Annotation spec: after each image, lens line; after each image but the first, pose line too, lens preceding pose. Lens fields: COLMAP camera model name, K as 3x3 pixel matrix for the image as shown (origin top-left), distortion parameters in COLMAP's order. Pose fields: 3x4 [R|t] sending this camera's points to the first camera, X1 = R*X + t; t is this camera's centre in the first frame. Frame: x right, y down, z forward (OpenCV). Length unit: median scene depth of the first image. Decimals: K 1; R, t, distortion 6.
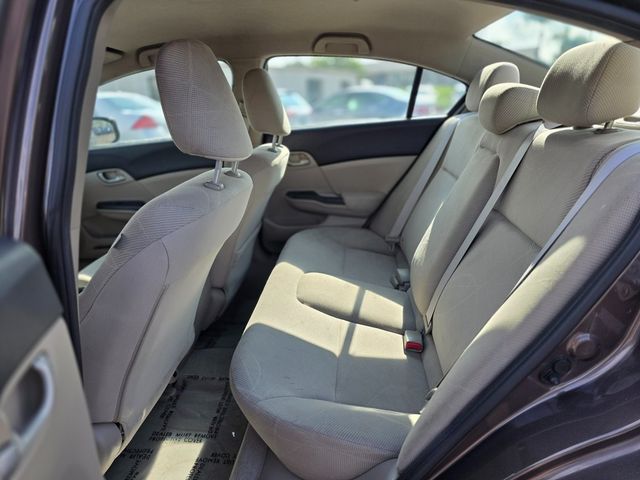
lens RADIAL K [[431.8, 0, 320.0], [0, 431.8, 240.0], [0, 0, 1]] dist [0.002858, -0.000887]
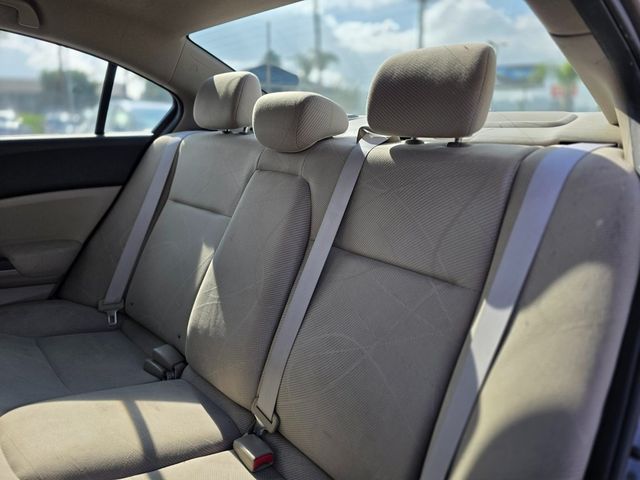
lens RADIAL K [[431.8, 0, 320.0], [0, 431.8, 240.0], [0, 0, 1]] dist [0.002858, -0.000887]
pose [[0.654588, -0.125686, 0.745465, -0.116622], [0.179919, 0.983650, 0.007859, -0.052030], [-0.734264, 0.128979, 0.666499, 0.289661]]
